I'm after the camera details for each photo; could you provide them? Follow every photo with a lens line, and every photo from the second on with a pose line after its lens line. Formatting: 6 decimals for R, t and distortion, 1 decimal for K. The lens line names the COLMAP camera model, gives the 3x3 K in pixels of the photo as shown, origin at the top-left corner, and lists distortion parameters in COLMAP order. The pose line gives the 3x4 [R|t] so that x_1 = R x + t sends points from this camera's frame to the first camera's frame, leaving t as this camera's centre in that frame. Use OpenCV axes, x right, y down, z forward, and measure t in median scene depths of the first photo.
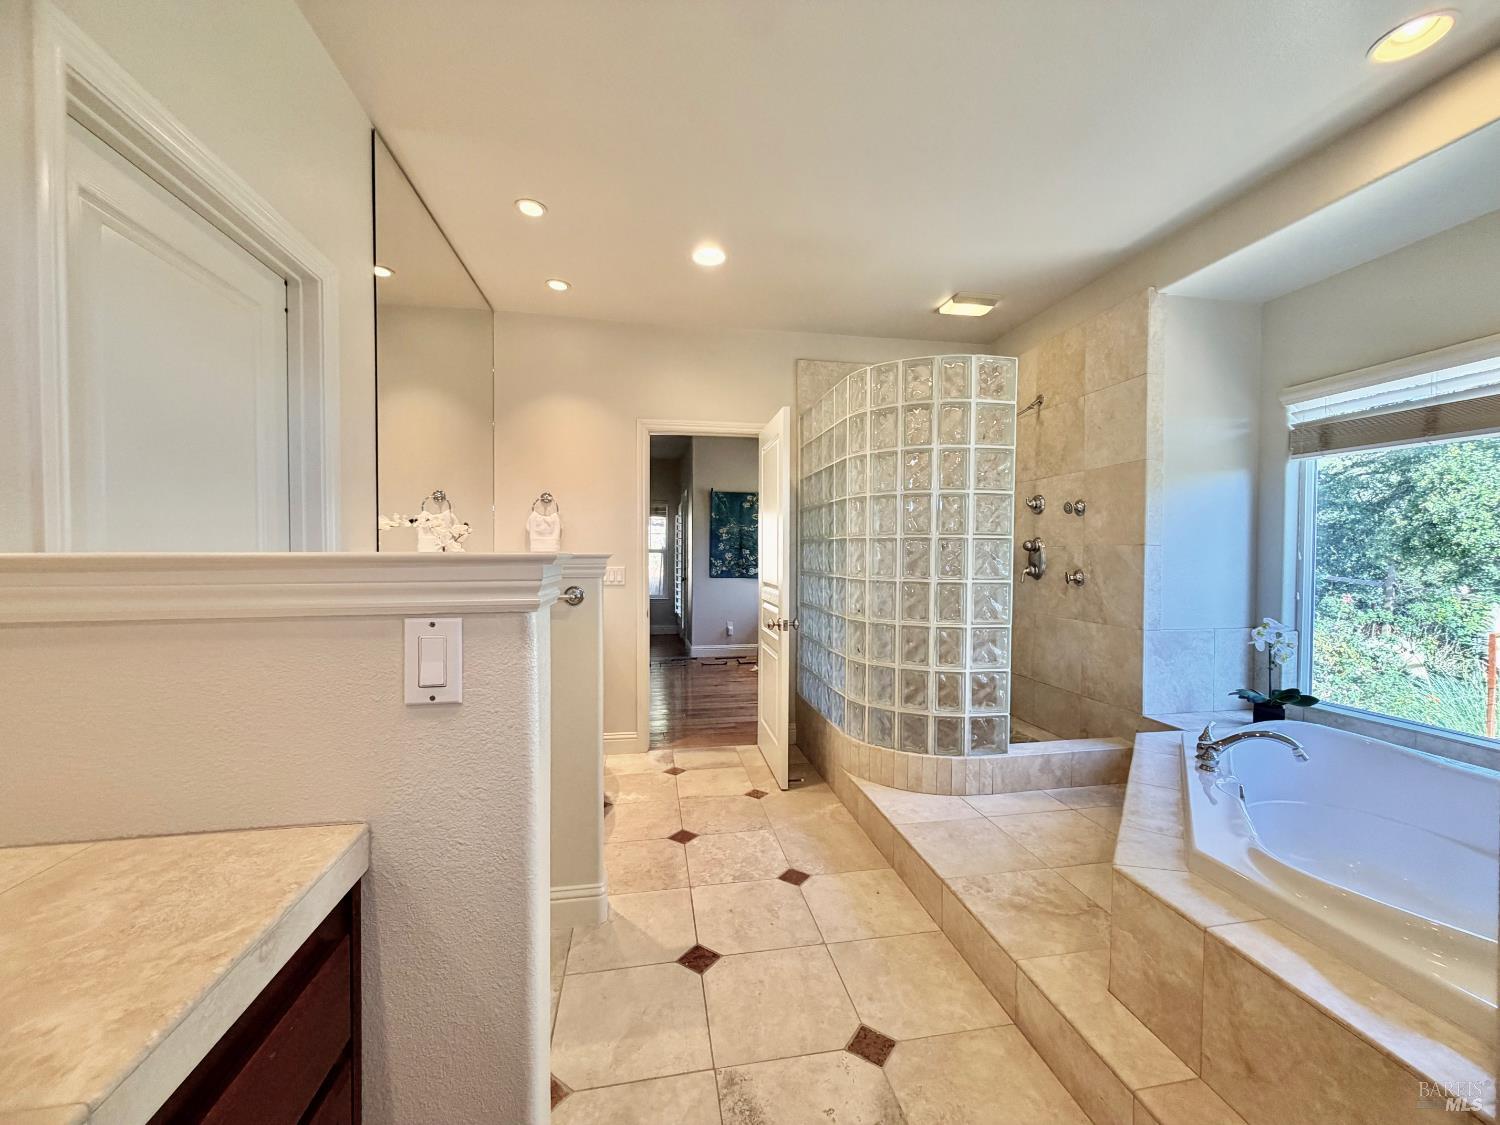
lens RADIAL K [[598.7, 0, 752.1], [0, 598.7, 565.0], [0, 0, 1]] dist [0.000523, 0.000094]
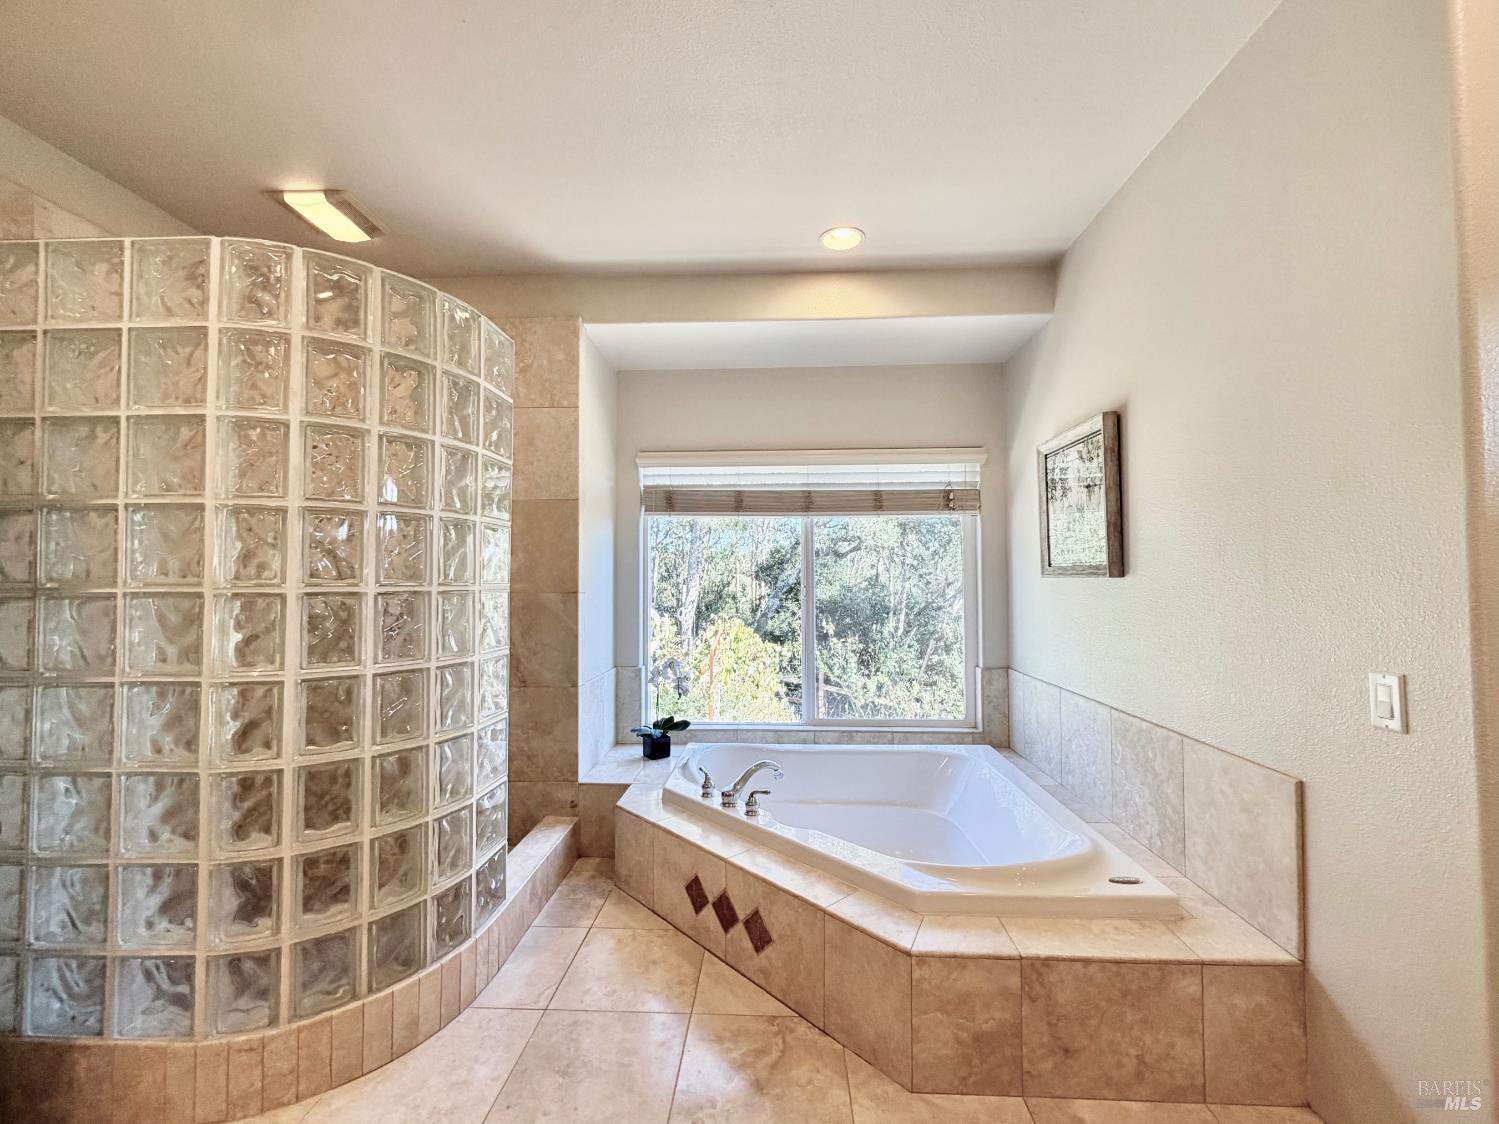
lens RADIAL K [[636.3, 0, 752.7], [0, 636.3, 561.5], [0, 0, 1]] dist [0.001403, -0.000150]
pose [[0.223574, 0.023770, 0.974397, -0.246129], [0.022980, 0.999296, -0.029650, -0.049293], [-0.974416, 0.029020, 0.222871, 0.554281]]
